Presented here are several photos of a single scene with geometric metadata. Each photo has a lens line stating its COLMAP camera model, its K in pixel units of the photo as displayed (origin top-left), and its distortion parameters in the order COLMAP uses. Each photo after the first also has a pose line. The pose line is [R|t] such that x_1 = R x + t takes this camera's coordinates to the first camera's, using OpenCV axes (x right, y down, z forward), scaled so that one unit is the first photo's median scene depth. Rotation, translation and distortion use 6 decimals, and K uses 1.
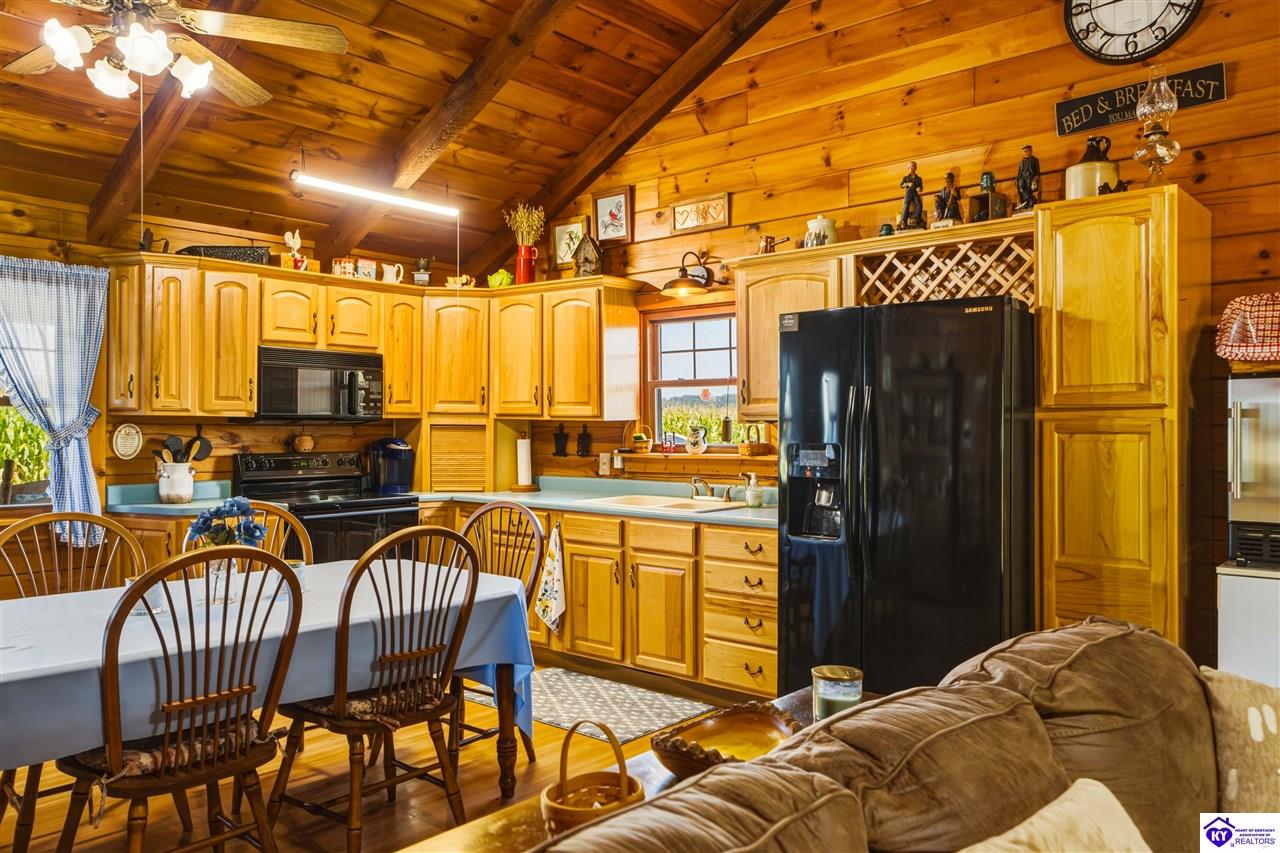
lens RADIAL K [[948.7, 0, 638.9], [0, 948.7, 422.9], [0, 0, 1]] dist [-0.003735, 0.002145]
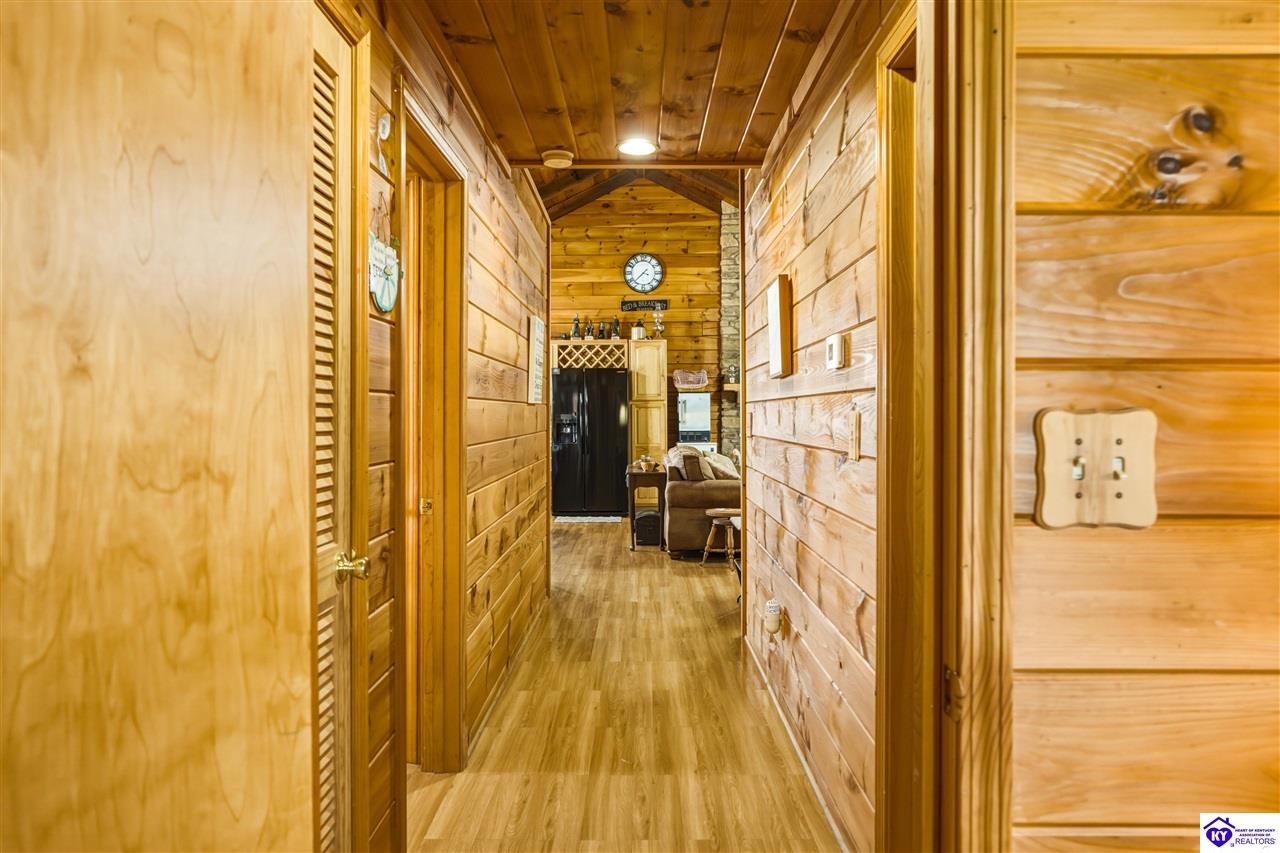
lens RADIAL K [[893.1, 0, 641.5], [0, 893.1, 421.4], [0, 0, 1]] dist [0.000518, 0.000007]
pose [[0.757076, -0.013298, 0.653191, -1.474304], [0.005657, 0.999889, 0.013799, 0.013158], [-0.653302, -0.006752, 0.757067, -1.298720]]
